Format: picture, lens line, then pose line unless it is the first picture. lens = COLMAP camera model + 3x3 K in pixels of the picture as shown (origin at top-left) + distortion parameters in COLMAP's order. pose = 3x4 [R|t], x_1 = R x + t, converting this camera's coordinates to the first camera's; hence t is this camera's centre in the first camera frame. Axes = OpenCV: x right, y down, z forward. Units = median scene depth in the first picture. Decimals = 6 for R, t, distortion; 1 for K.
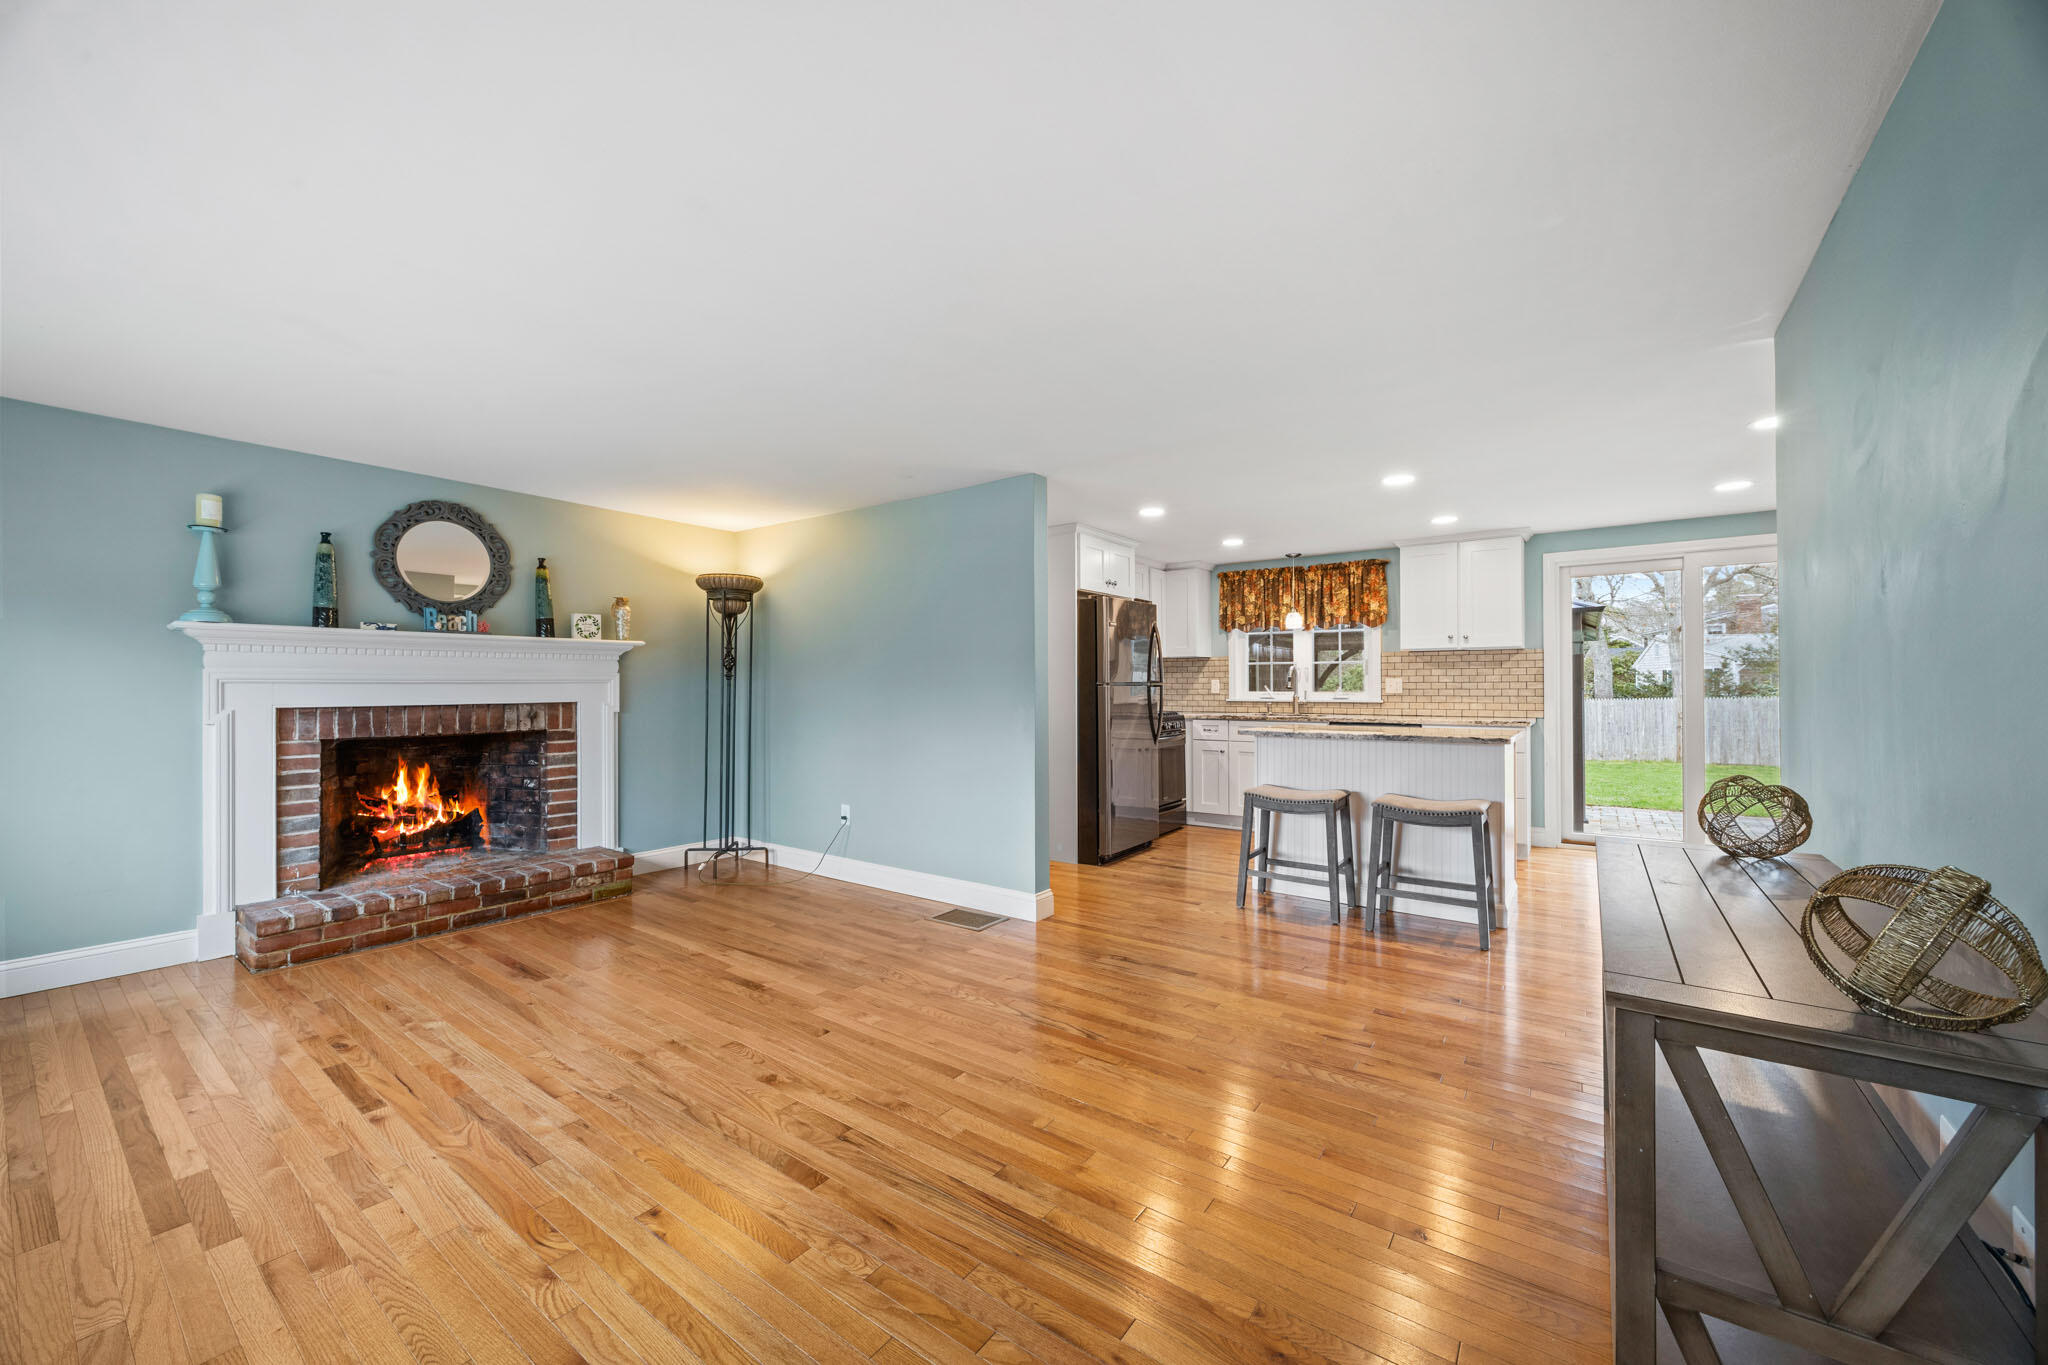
lens RADIAL K [[781.9, 0, 1027.9], [0, 781.9, 675.0], [0, 0, 1]] dist [-0.001081, -0.000161]
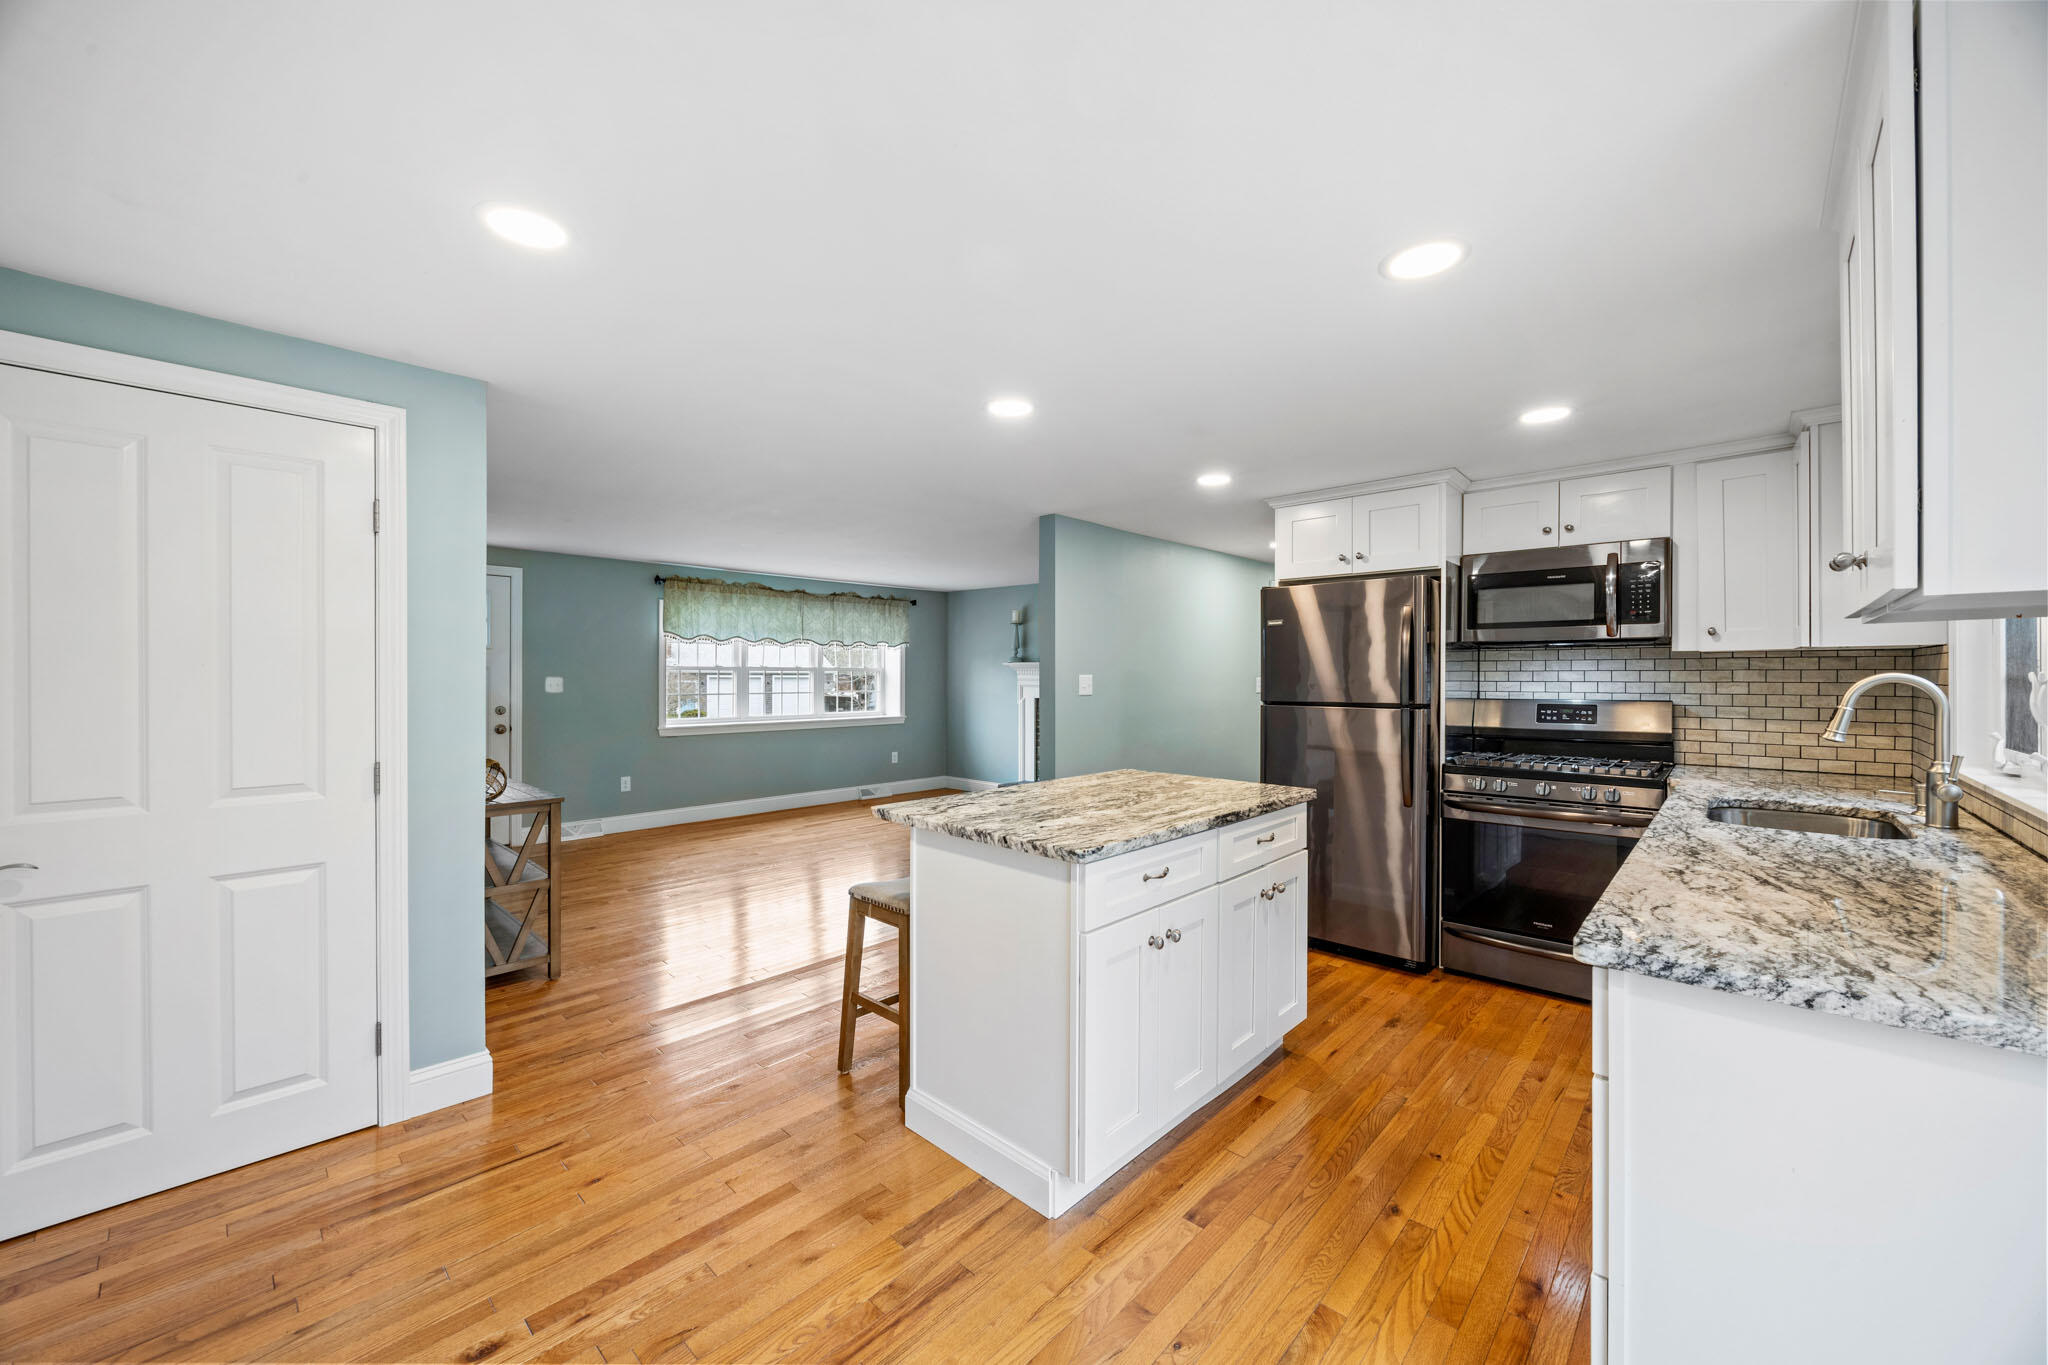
lens RADIAL K [[781.9, 0, 1020.7], [0, 781.9, 680.2], [0, 0, 1]] dist [-0.001081, -0.000161]
pose [[-0.132640, 0.008759, -0.991126, 1.157277], [0.012502, 0.999896, 0.007163, -0.023011], [0.991085, -0.011441, -0.132736, 1.119189]]
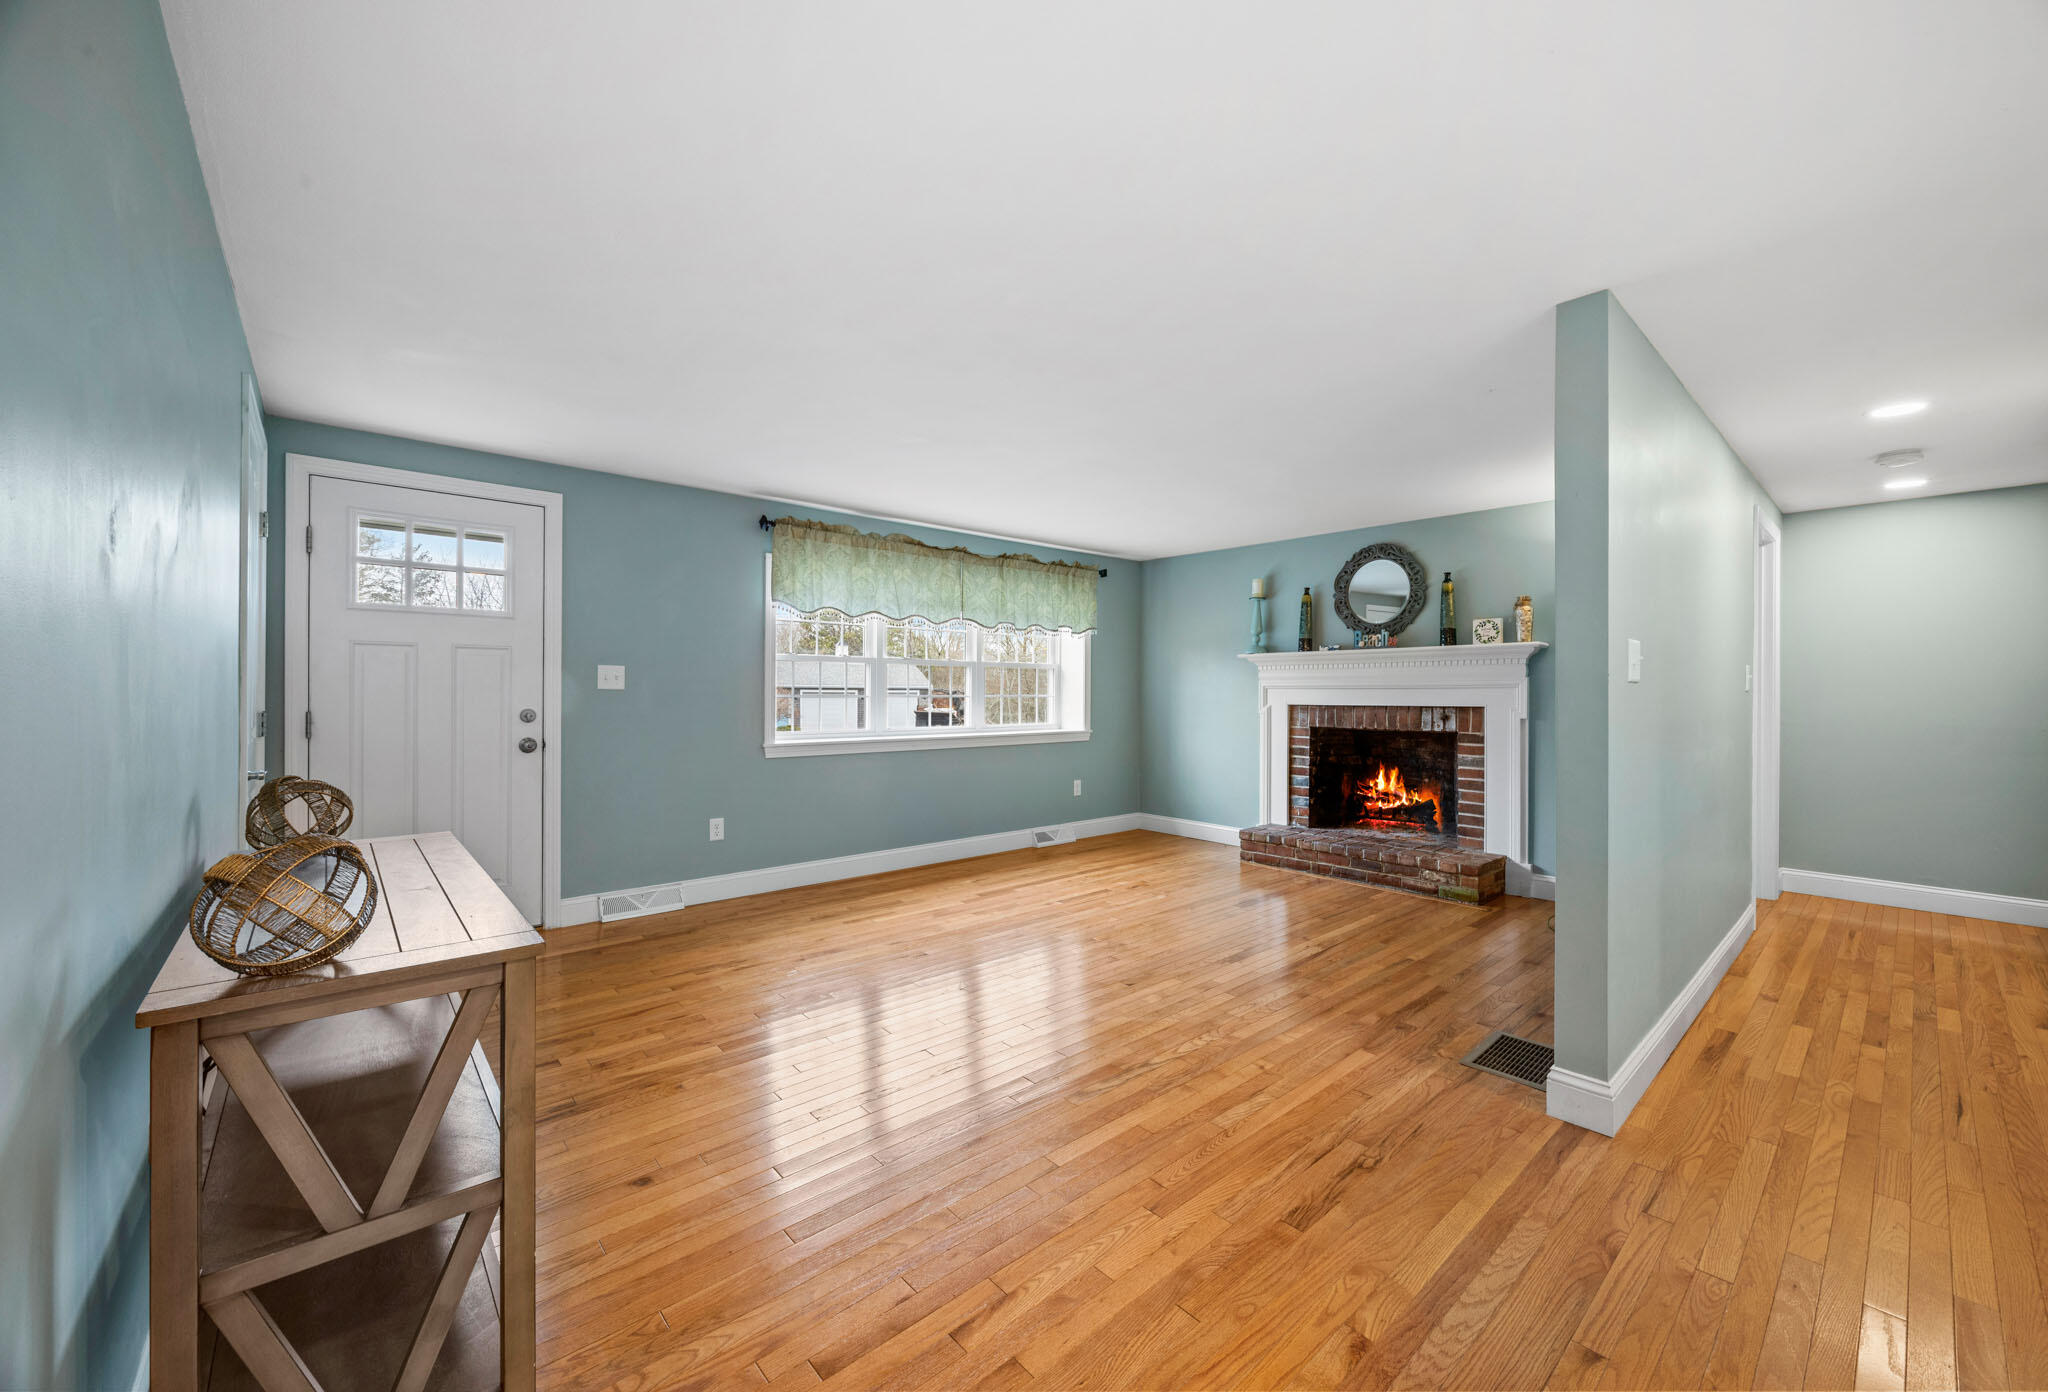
lens RADIAL K [[787.7, 0, 1039.3], [0, 787.7, 695.5], [0, 0, 1]] dist [-0.004607, -0.000183]
pose [[-0.213241, 0.005497, -0.976984, 0.617675], [0.011216, 0.999932, 0.003178, 0.011837], [0.976935, -0.010280, -0.213288, 0.751753]]
